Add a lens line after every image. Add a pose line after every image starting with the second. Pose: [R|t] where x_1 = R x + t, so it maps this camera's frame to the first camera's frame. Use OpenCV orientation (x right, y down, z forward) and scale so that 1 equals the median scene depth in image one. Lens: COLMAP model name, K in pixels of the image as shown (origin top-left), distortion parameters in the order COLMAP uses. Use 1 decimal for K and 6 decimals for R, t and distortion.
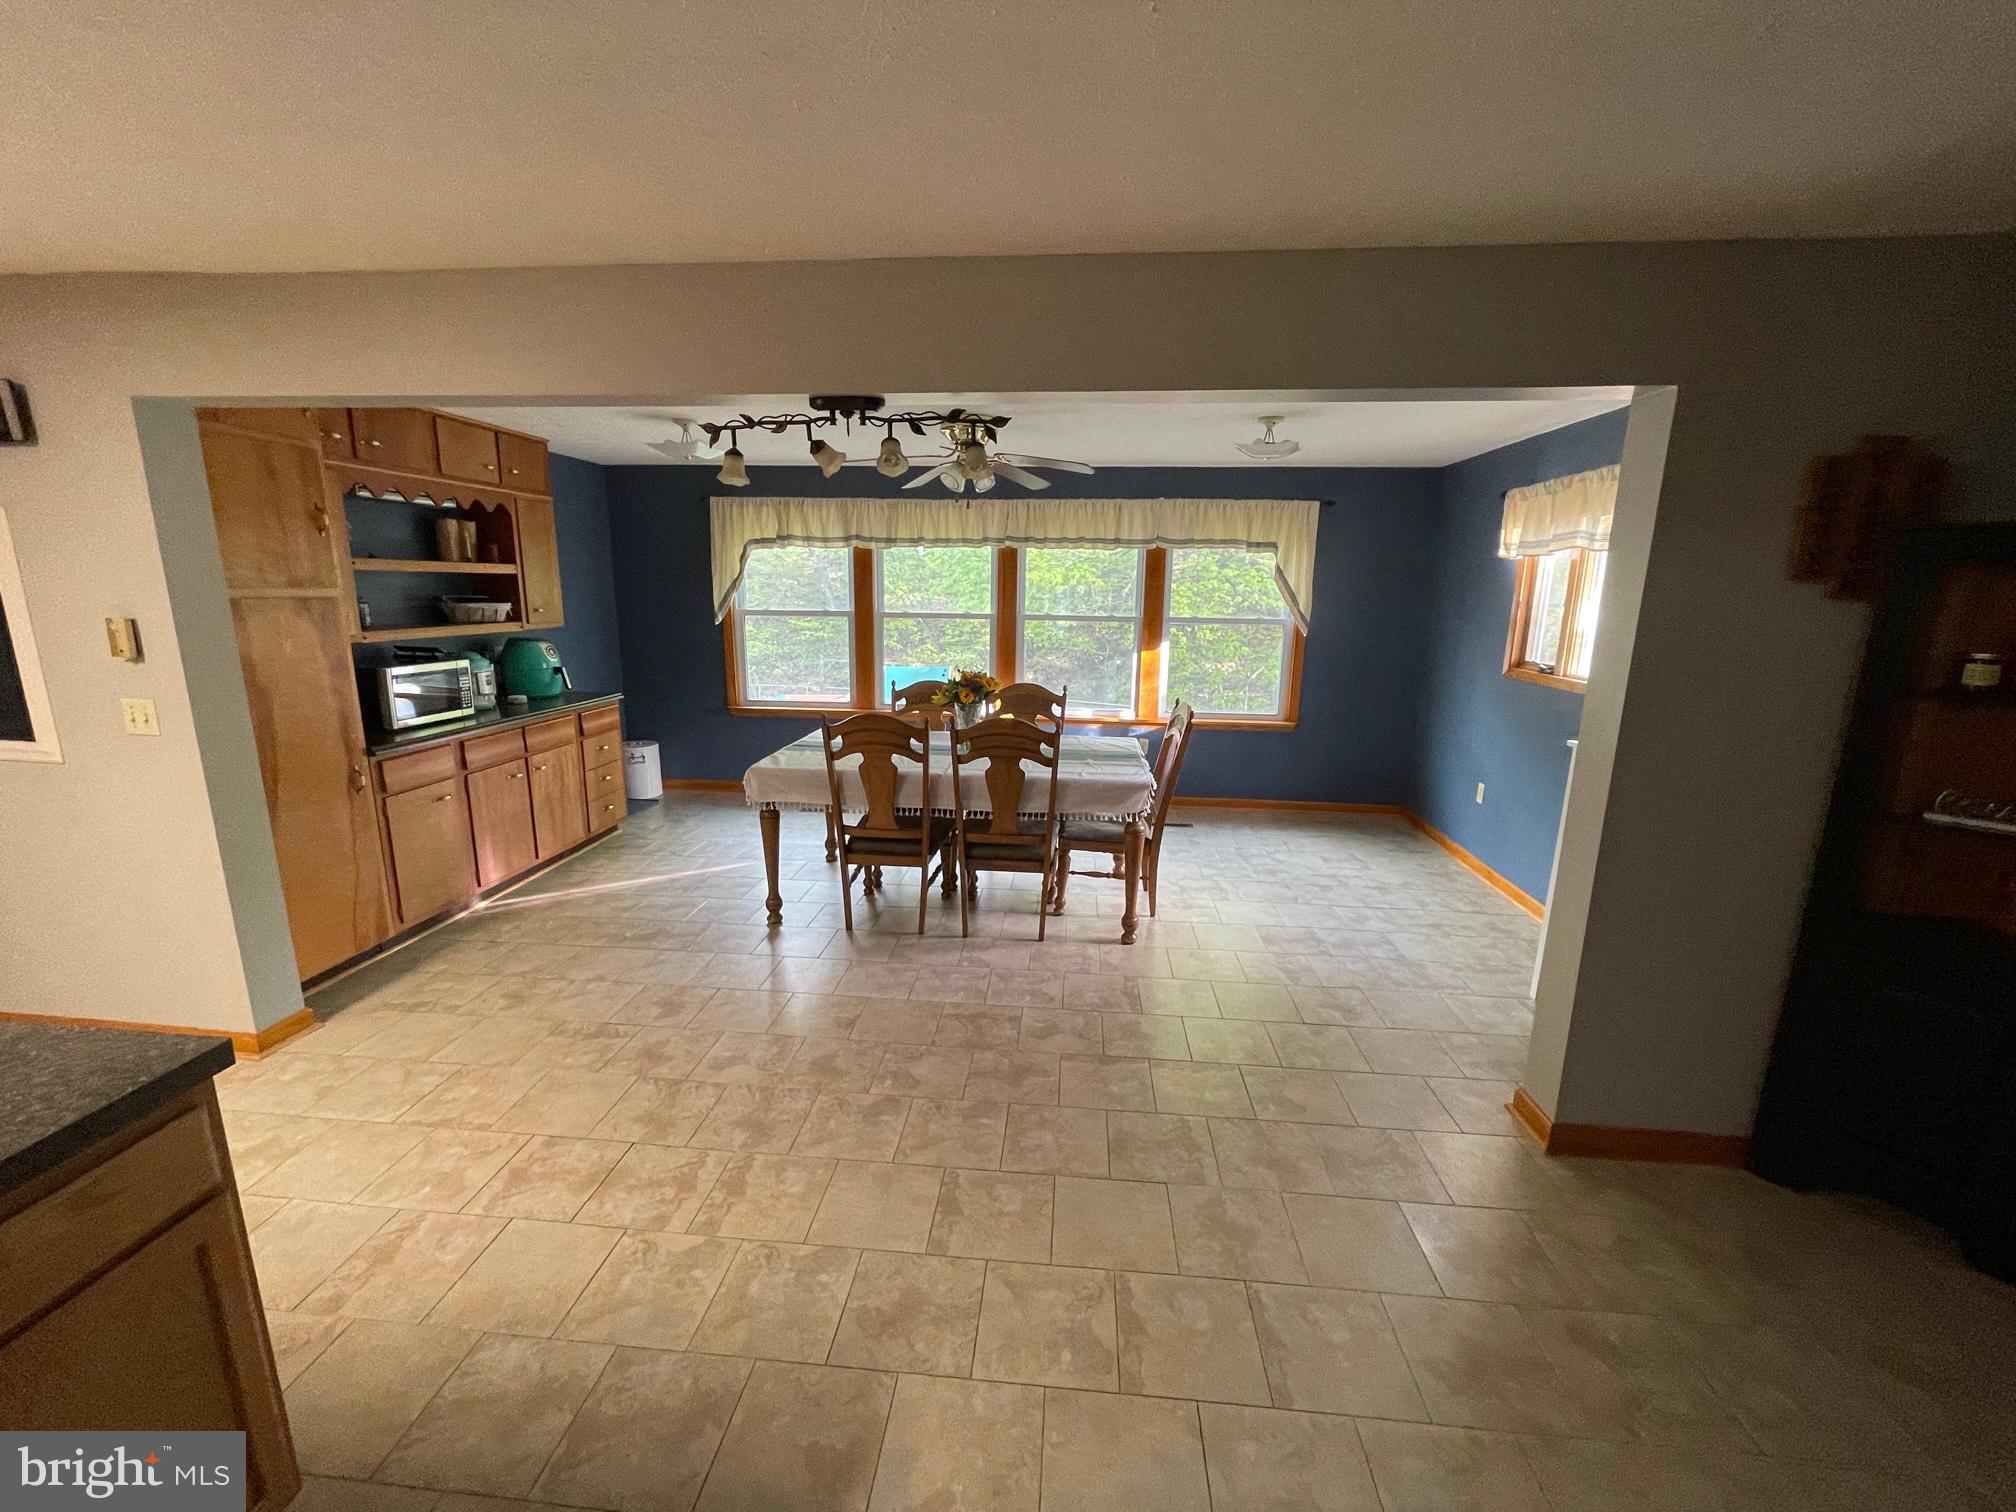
lens RADIAL K [[814.1, 0, 1004.2], [0, 814.1, 751.2], [0, 0, 1]] dist [-0.001456, -0.001262]
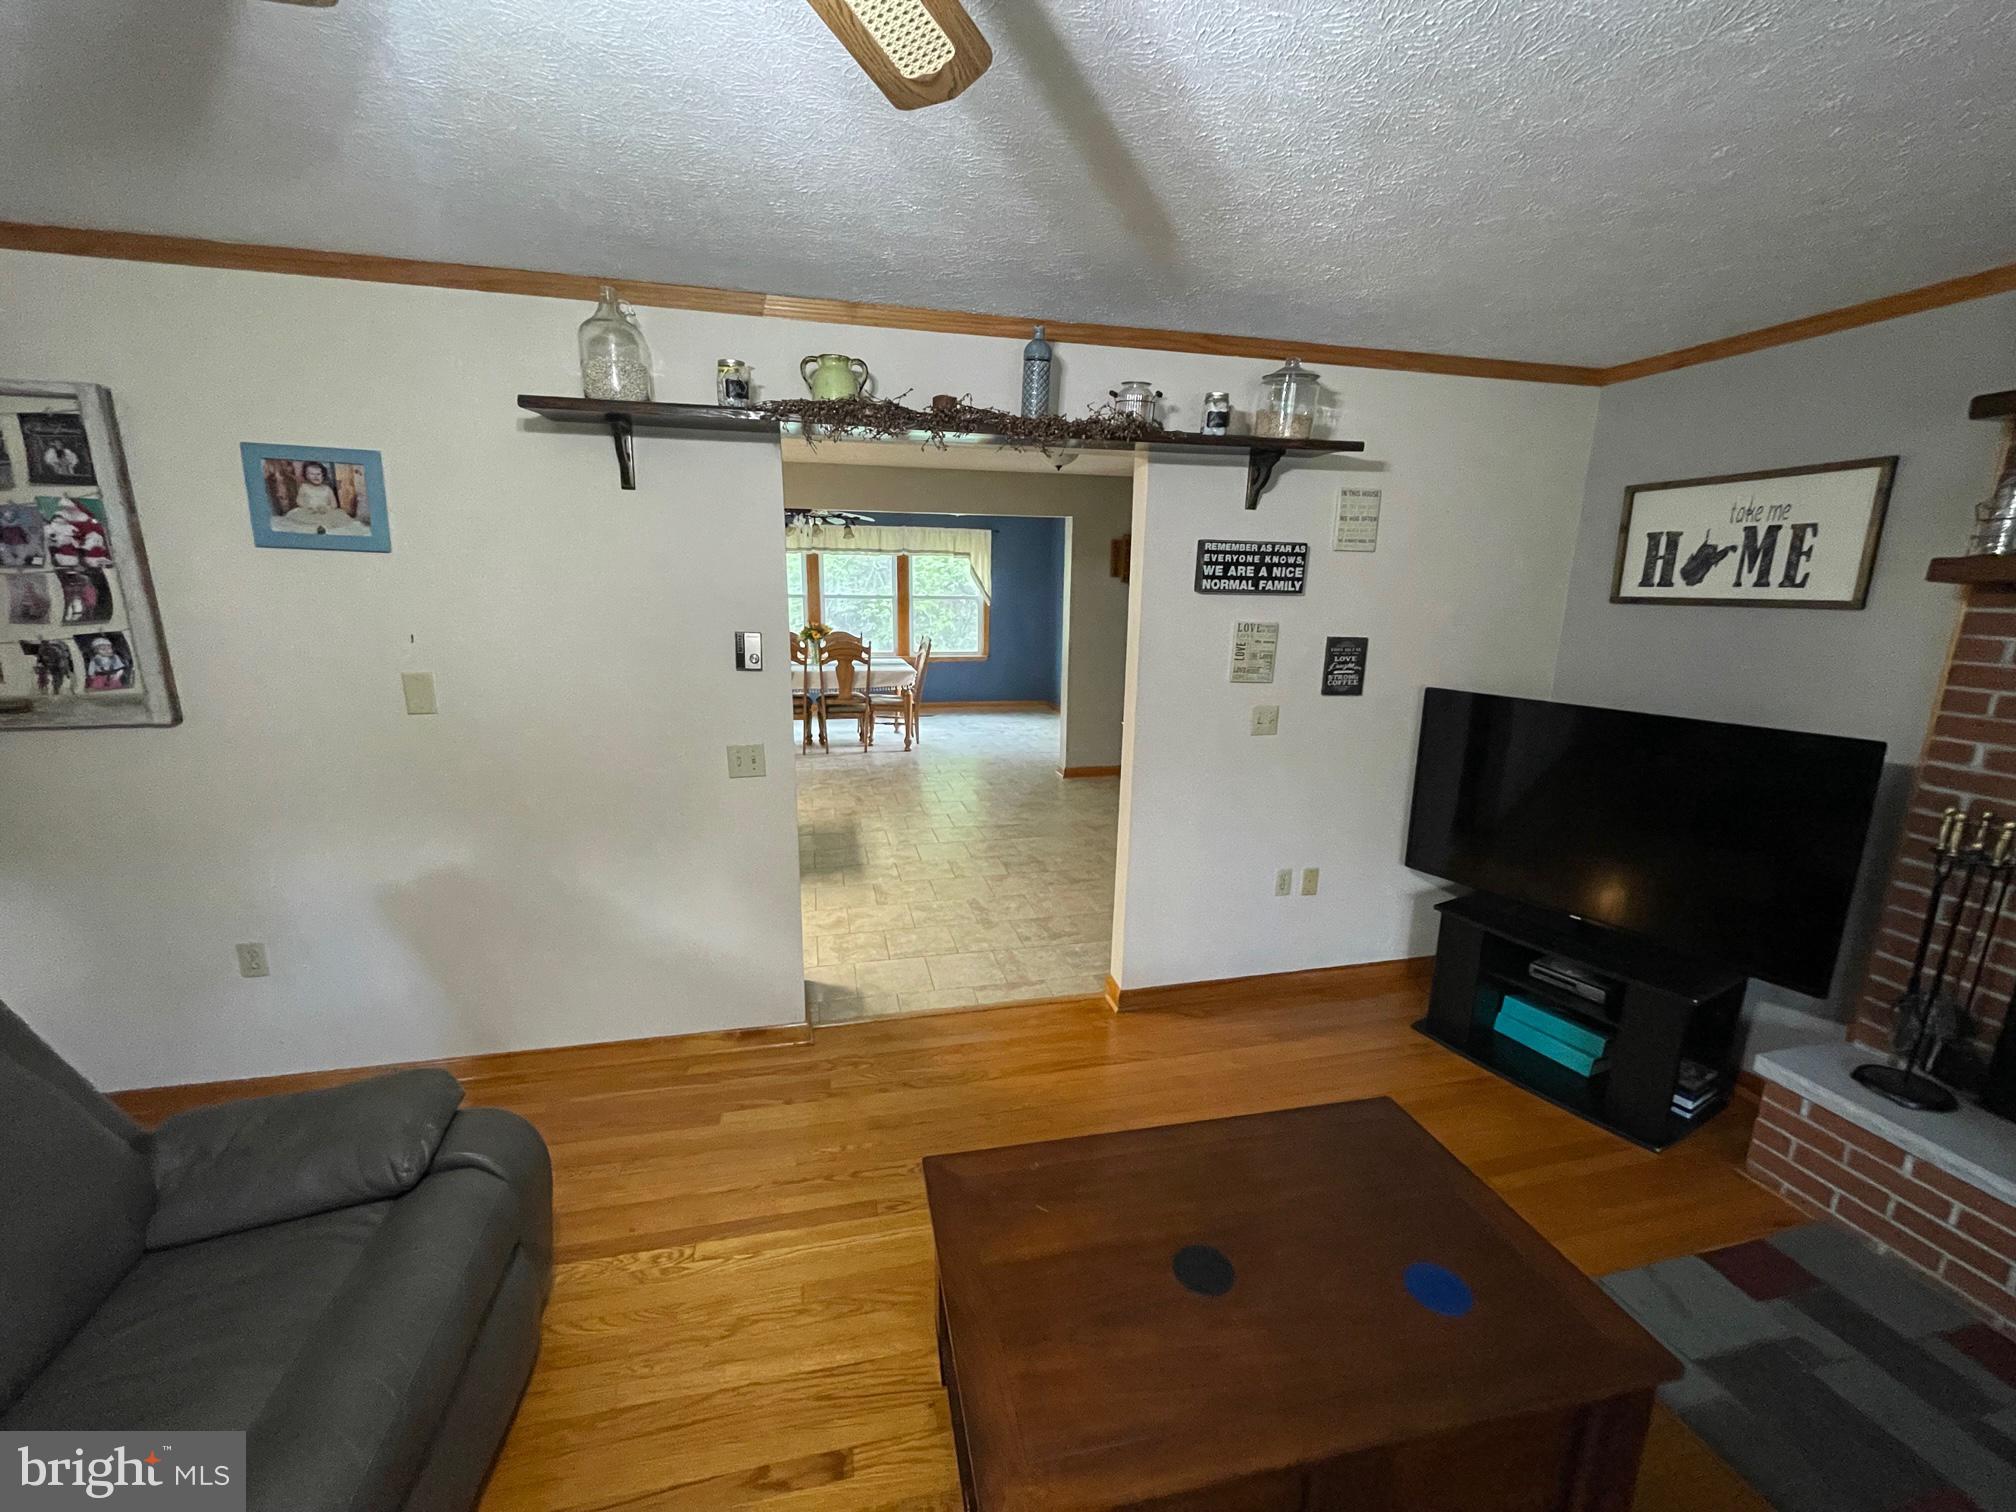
lens RADIAL K [[814.1, 0, 1013.4], [0, 814.1, 757.9], [0, 0, 1]] dist [-0.001456, -0.001262]
pose [[0.944273, -0.073300, 0.320897, -0.253894], [0.066185, 0.997260, 0.033038, 0.195975], [-0.322439, -0.009958, 0.946538, -1.016255]]
